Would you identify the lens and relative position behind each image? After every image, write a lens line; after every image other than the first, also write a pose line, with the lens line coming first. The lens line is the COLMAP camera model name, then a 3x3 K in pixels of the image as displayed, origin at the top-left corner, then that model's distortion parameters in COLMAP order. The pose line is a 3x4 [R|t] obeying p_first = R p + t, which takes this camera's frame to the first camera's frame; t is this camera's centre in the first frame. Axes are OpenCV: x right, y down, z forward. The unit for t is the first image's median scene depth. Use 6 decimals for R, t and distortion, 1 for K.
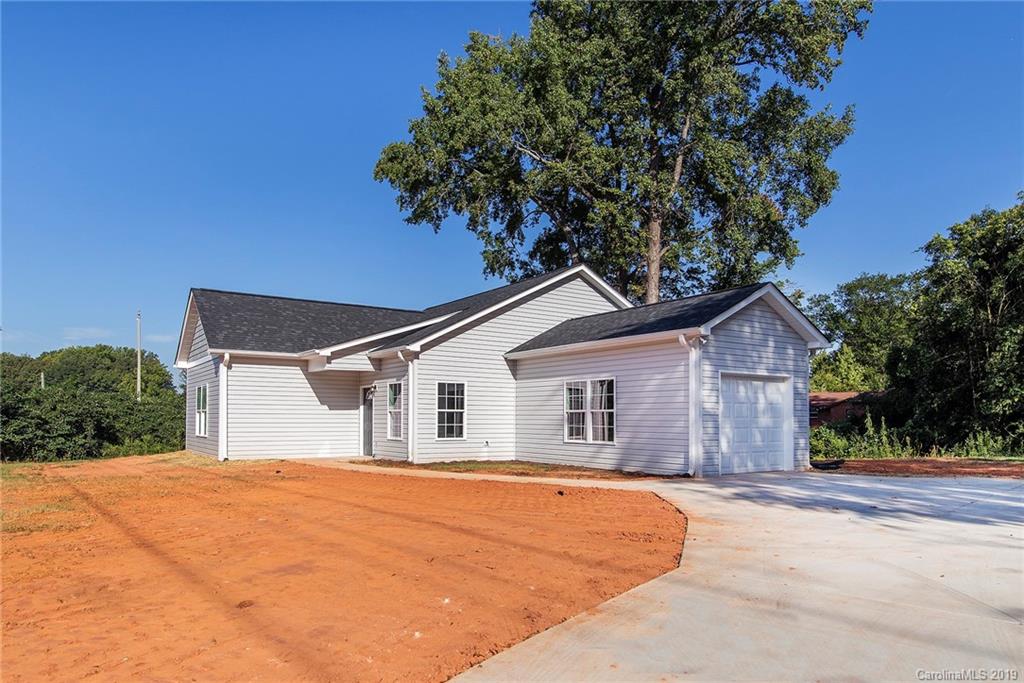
lens RADIAL K [[614.1, 0, 493.7], [0, 614.1, 404.3], [0, 0, 1]] dist [-0.002973, 0.000012]
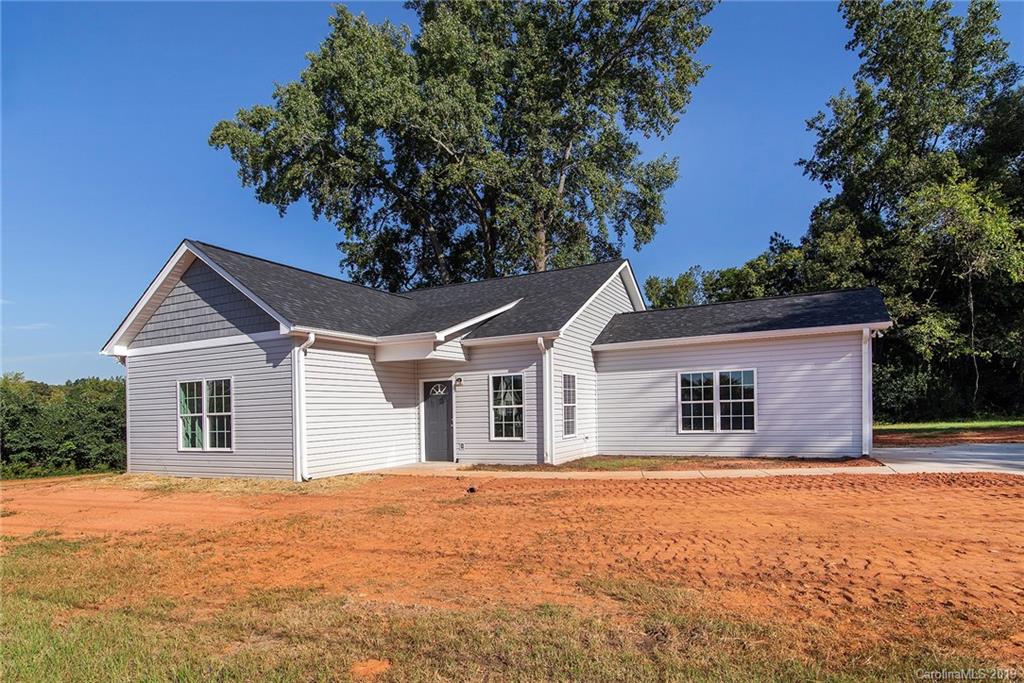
lens RADIAL K [[576.6, 0, 571.5], [0, 576.6, 387.8], [0, 0, 1]] dist [0.004022, 0.000414]
pose [[0.876661, -0.008429, 0.481035, -0.215366], [0.020928, 0.999568, -0.020626, 0.001099], [-0.480653, 0.028149, 0.876459, 0.109379]]
